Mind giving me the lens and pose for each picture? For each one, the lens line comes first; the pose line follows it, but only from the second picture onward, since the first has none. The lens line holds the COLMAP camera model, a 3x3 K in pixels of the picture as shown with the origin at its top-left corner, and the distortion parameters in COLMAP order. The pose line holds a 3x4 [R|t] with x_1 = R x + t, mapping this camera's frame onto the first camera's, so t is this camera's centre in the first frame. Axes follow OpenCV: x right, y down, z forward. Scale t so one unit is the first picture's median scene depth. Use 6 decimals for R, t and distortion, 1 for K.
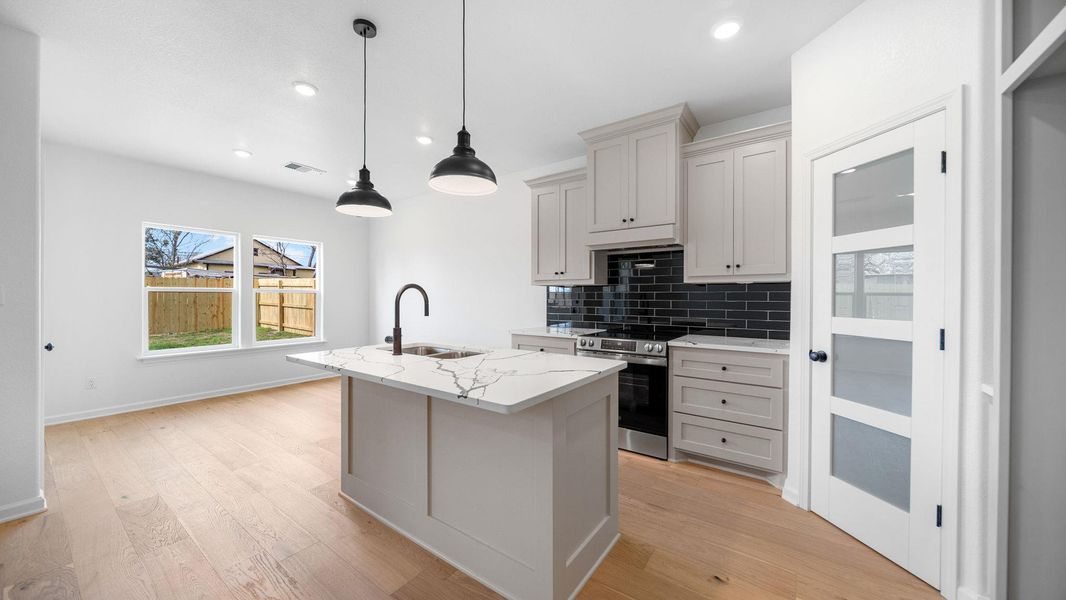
lens RADIAL K [[373.2, 0, 533.0], [0, 373.2, 300.0], [0, 0, 1]] dist [-0.000830, -0.000129]
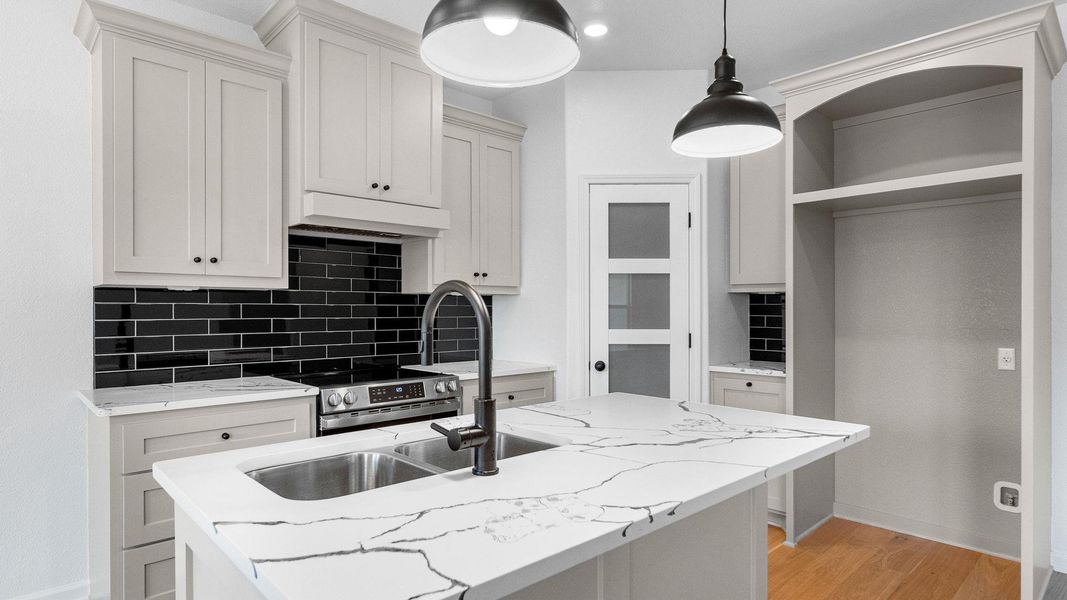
lens RADIAL K [[582.0, 0, 530.7], [0, 582.0, 312.9], [0, 0, 1]] dist [0.001901, 0.000099]
pose [[0.197195, -0.006172, 0.980345, -0.906565], [0.009958, 0.999941, 0.004293, -0.013995], [-0.980314, 0.008916, 0.197244, 0.828256]]
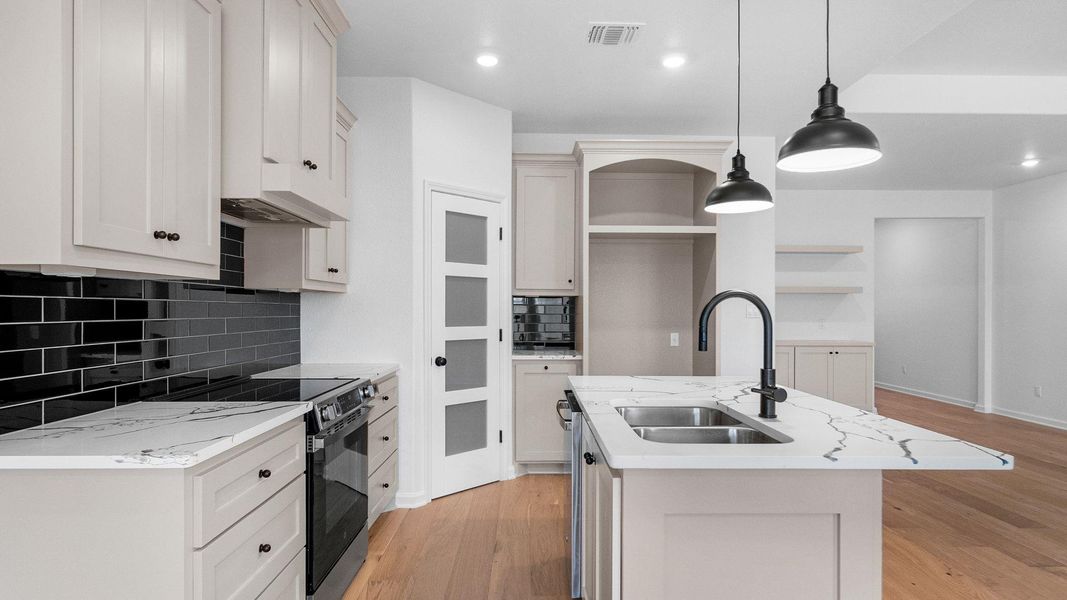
lens RADIAL K [[582.0, 0, 530.7], [0, 582.0, 312.9], [0, 0, 1]] dist [0.001901, 0.000099]
pose [[-0.587062, -0.008023, 0.809502, -0.850383], [0.002774, 0.999925, 0.011922, -0.022088], [-0.809537, 0.009245, -0.586995, 1.773743]]
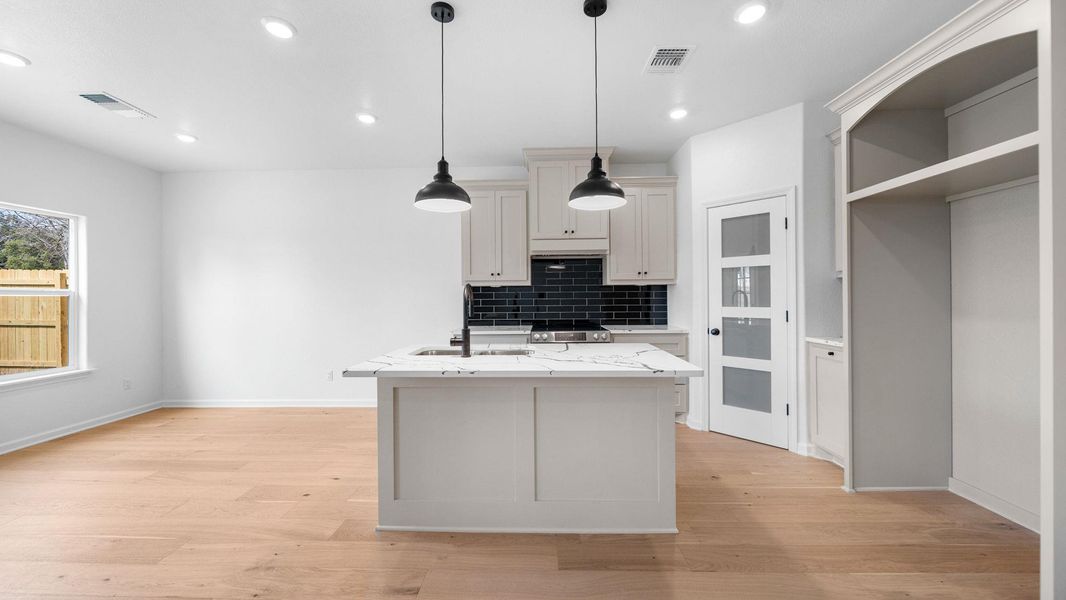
lens RADIAL K [[380.2, 0, 531.8], [0, 380.2, 296.6], [0, 0, 1]] dist [0.000200, -0.000087]
pose [[0.830627, -0.009004, 0.556756, -0.759102], [0.014226, 0.999886, -0.005054, -0.002462], [-0.556647, 0.012118, 0.830661, 0.080201]]
